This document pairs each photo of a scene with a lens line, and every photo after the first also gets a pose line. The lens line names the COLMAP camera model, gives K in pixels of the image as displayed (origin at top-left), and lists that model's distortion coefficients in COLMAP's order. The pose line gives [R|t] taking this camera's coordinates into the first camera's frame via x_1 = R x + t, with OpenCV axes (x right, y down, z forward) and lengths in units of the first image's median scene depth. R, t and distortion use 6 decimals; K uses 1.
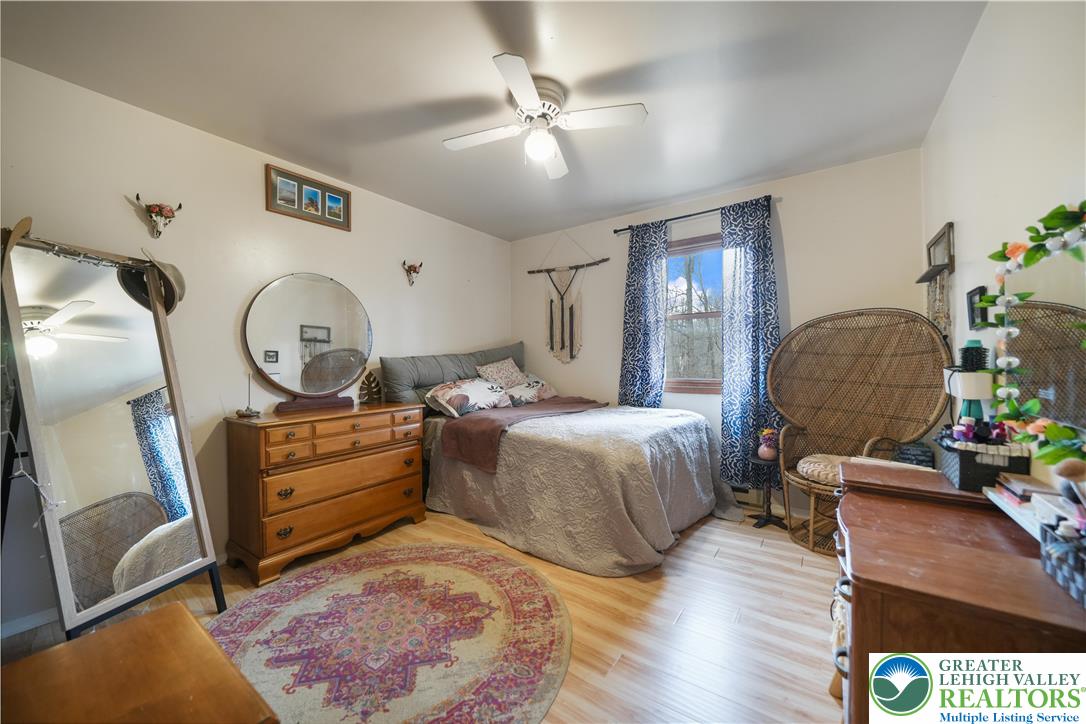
lens RADIAL K [[397.1, 0, 544.9], [0, 397.1, 362.7], [0, 0, 1]] dist [-0.010089, 0.000153]
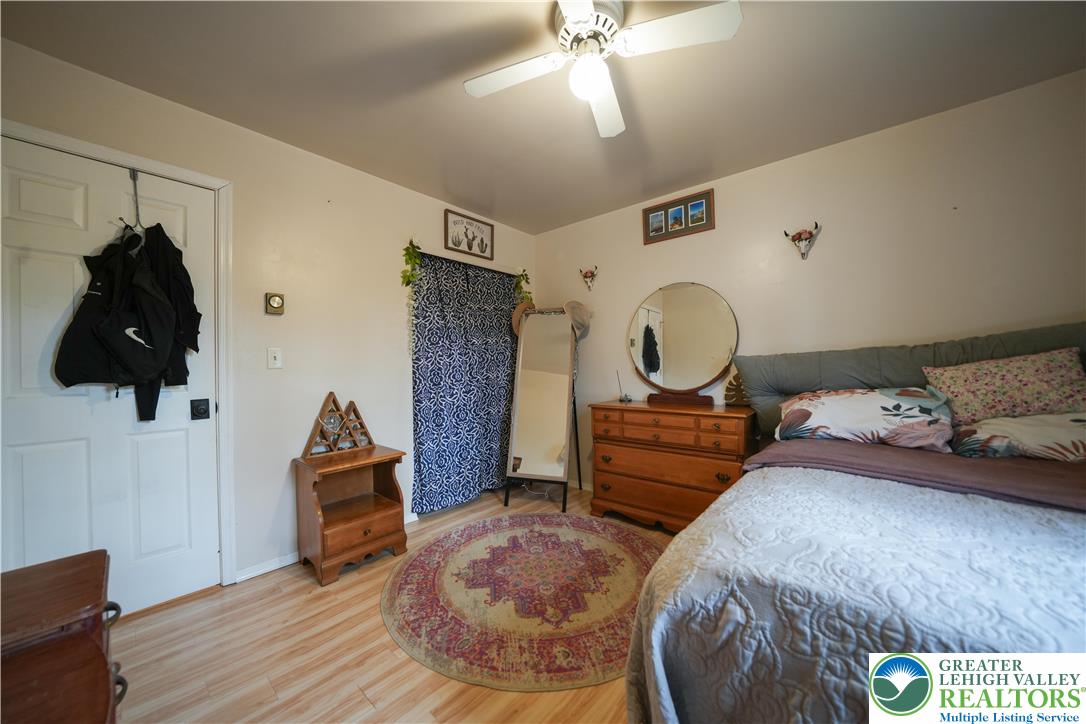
lens RADIAL K [[381.5, 0, 545.7], [0, 381.5, 363.0], [0, 0, 1]] dist [-0.010403, 0.000045]
pose [[-0.091476, 0.006311, -0.995787, 0.658049], [0.010824, 0.999927, 0.005343, -0.009265], [0.995748, -0.010289, -0.091538, 0.897130]]
